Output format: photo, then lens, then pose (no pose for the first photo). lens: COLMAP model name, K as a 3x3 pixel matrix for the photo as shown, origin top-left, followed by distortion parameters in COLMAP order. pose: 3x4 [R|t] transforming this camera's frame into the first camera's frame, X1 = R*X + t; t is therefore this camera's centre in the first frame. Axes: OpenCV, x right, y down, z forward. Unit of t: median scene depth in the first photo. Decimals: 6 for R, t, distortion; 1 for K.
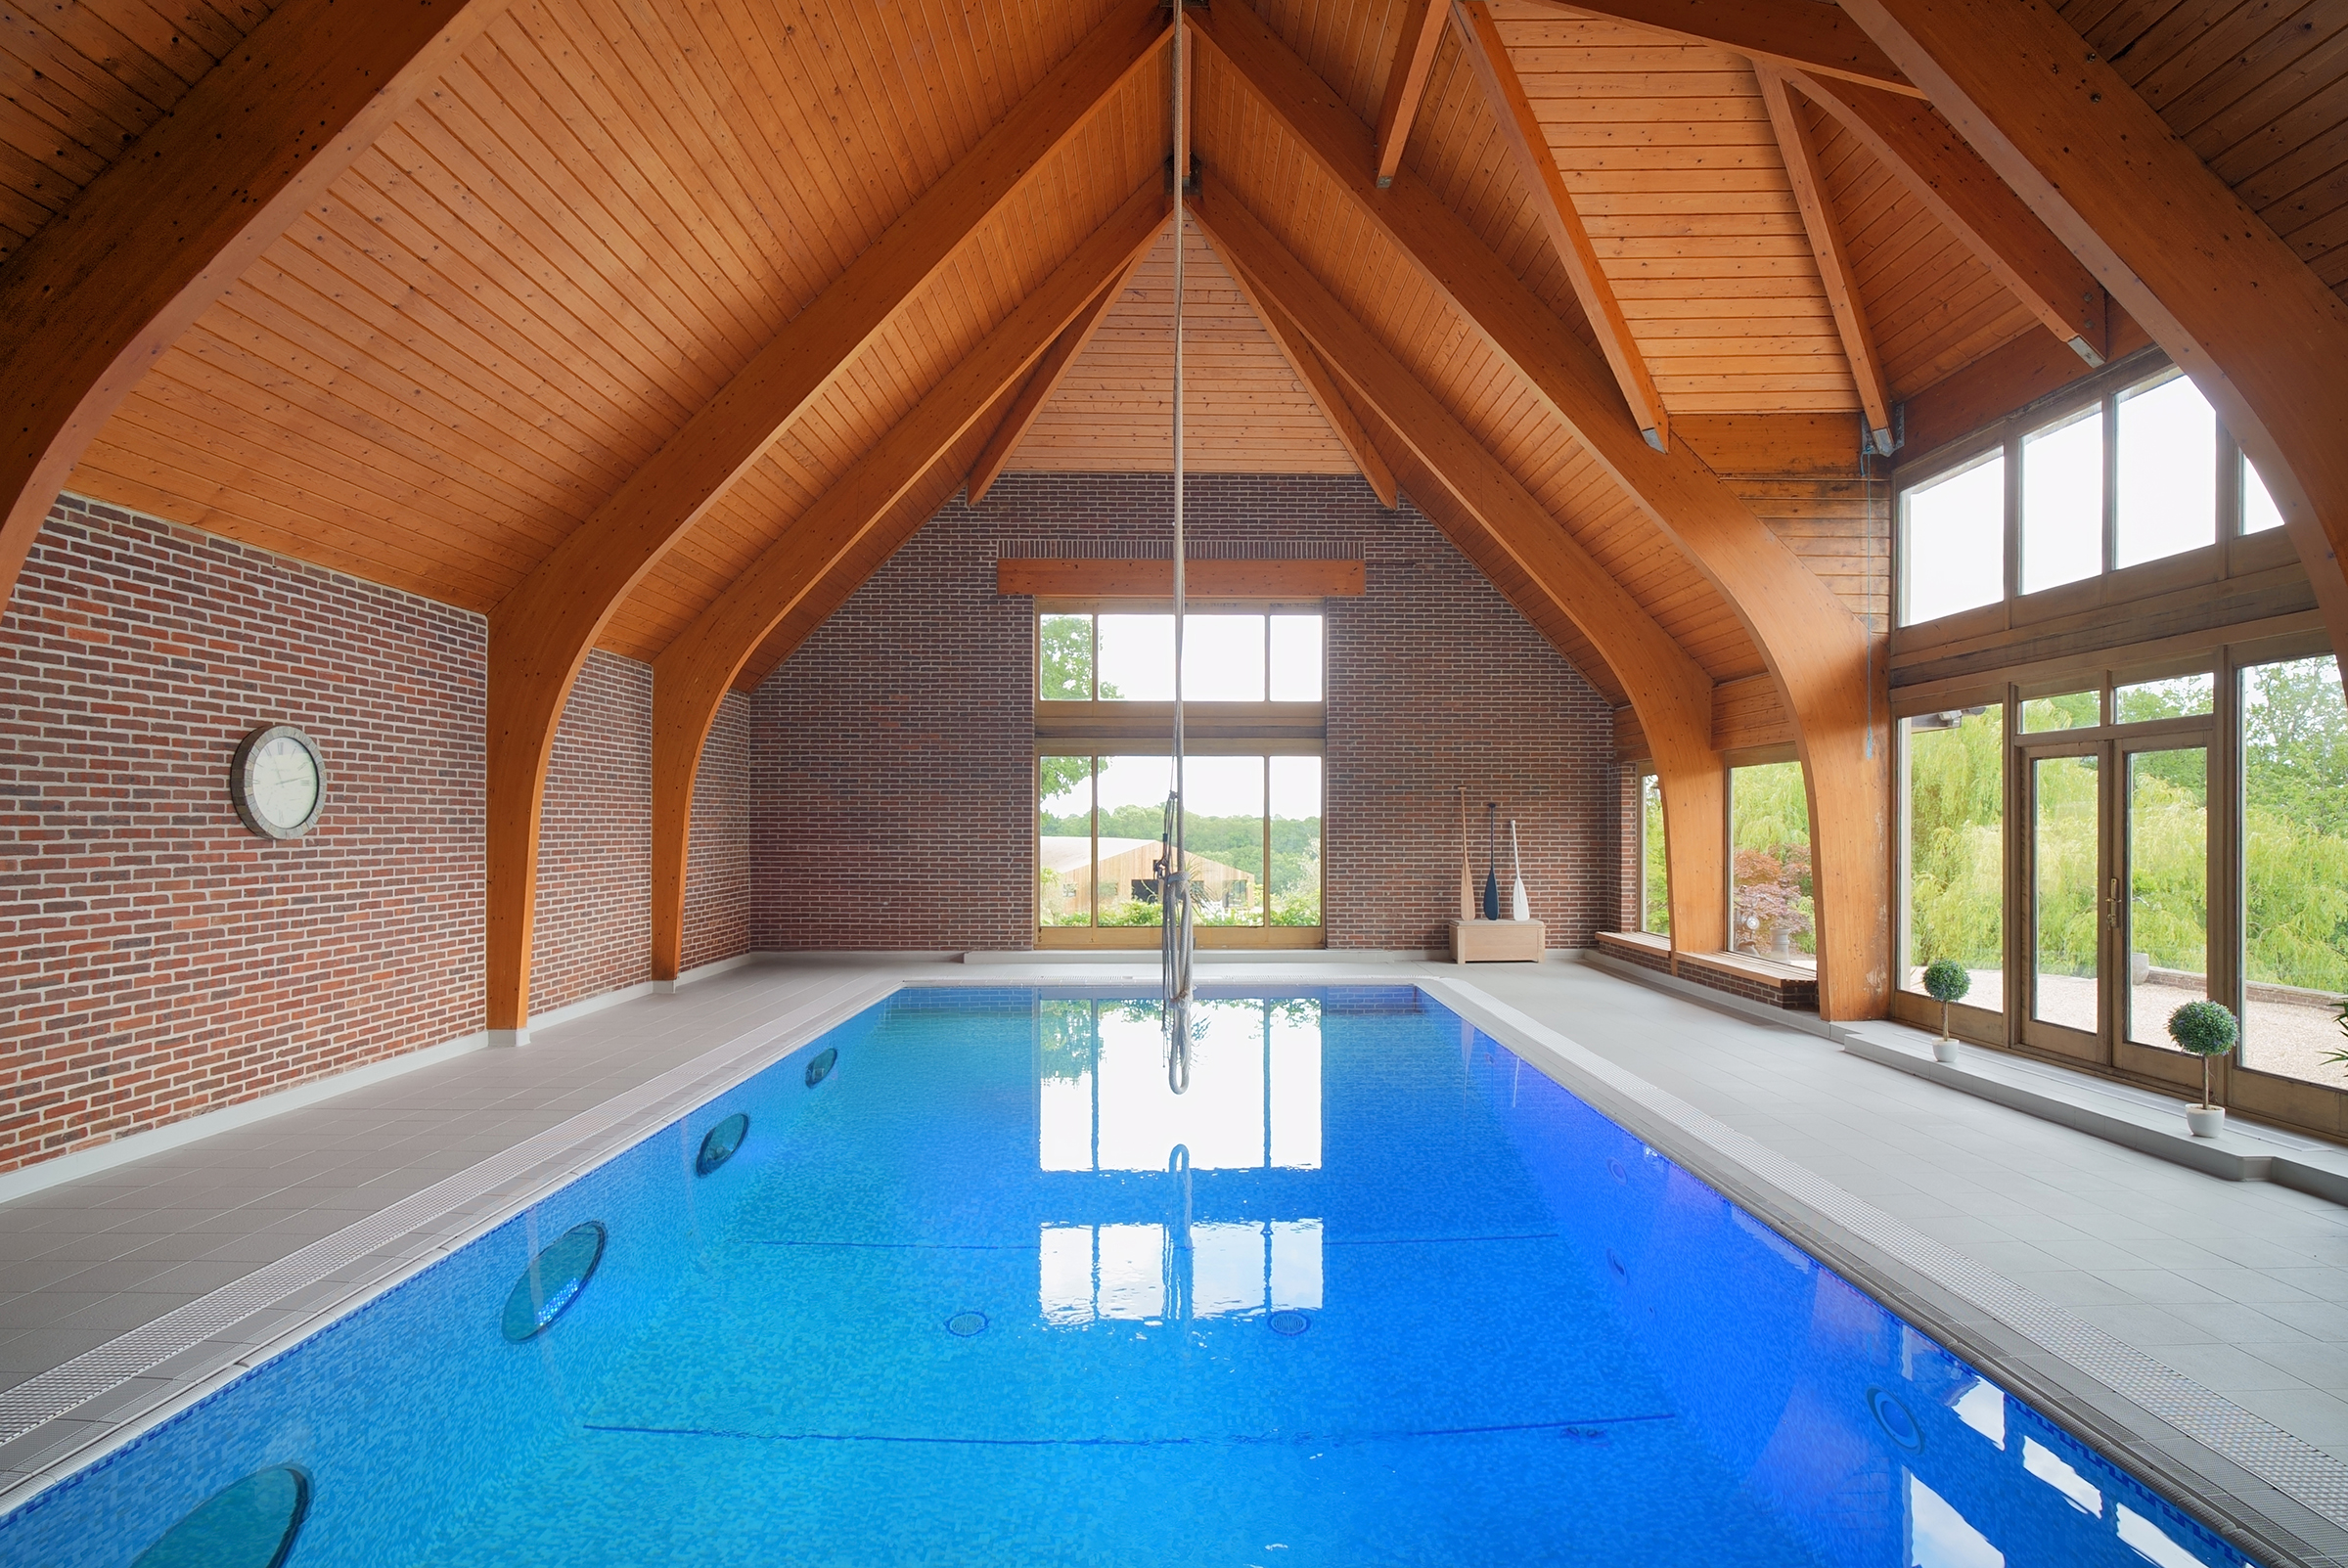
lens RADIAL K [[1206.8, 0, 1168.0], [0, 1206.8, 824.9], [0, 0, 1]] dist [0.002790, -0.000382]
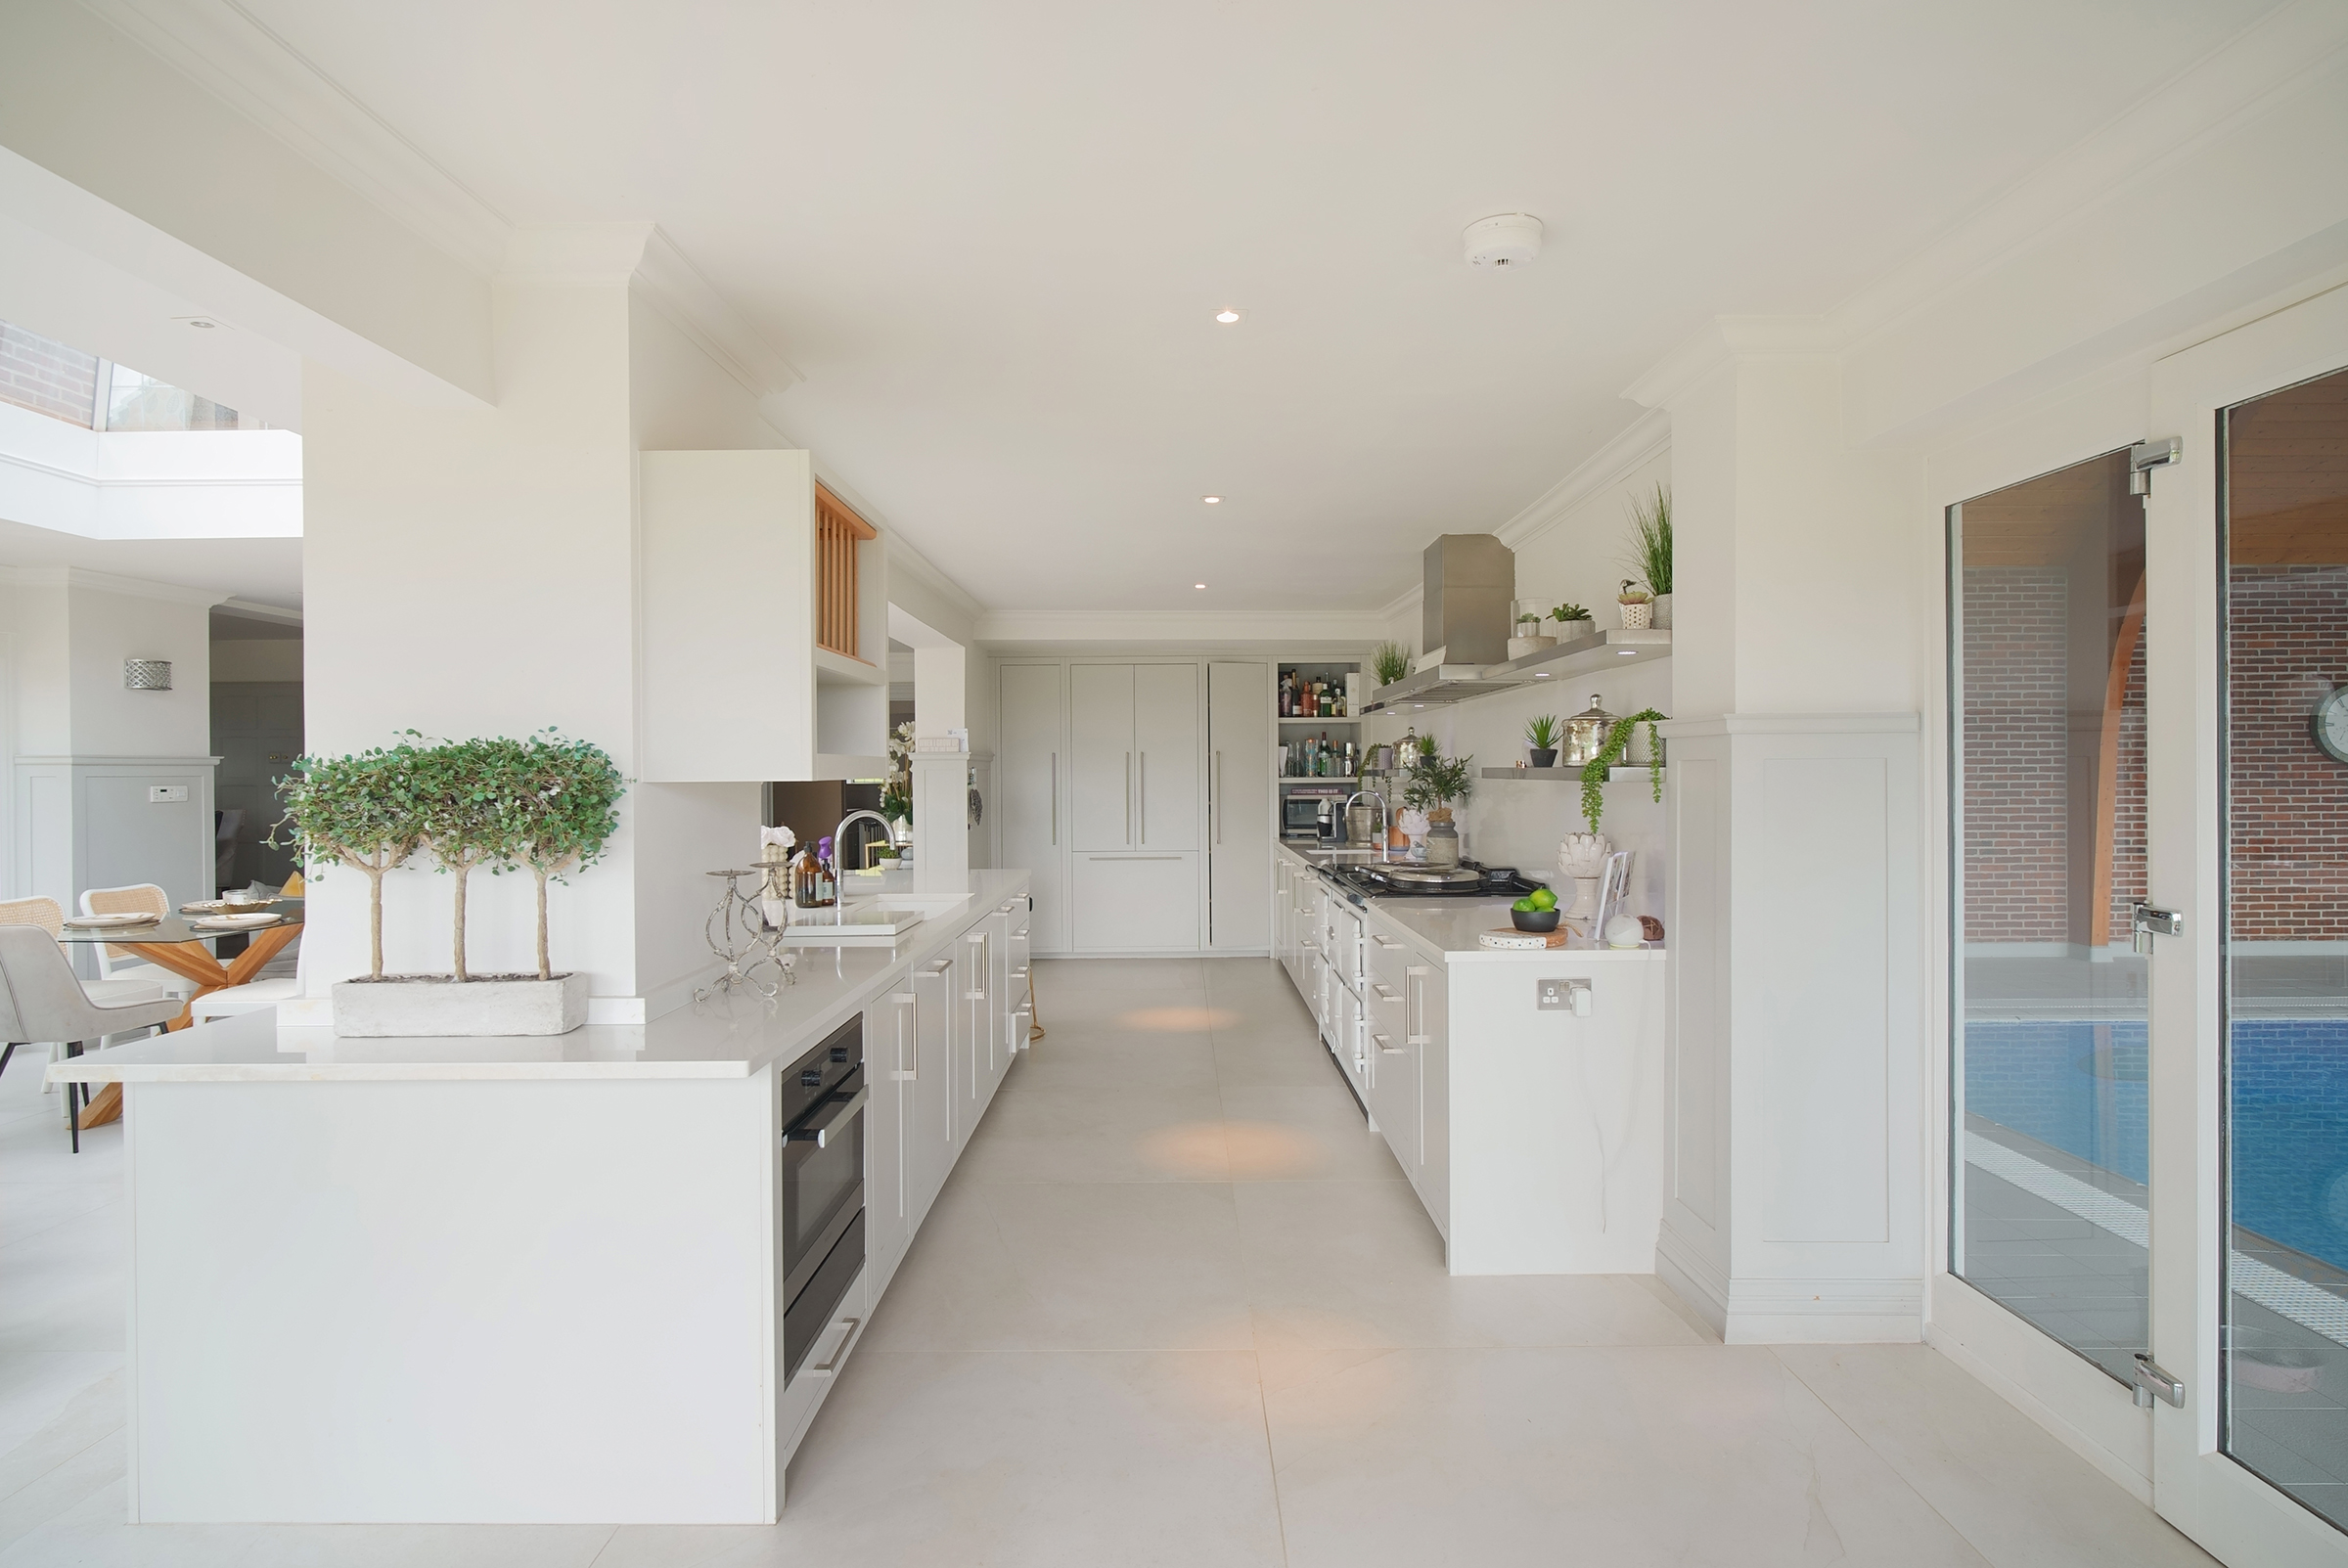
lens RADIAL K [[1206.8, 0, 1166.7], [0, 1206.8, 775.6], [0, 0, 1]] dist [0.002790, -0.000382]
pose [[-0.005533, 0.004822, -0.999973, 0.753973], [0.007301, 0.999962, 0.004782, 0.009655], [0.999958, -0.007274, -0.005568, -0.423853]]
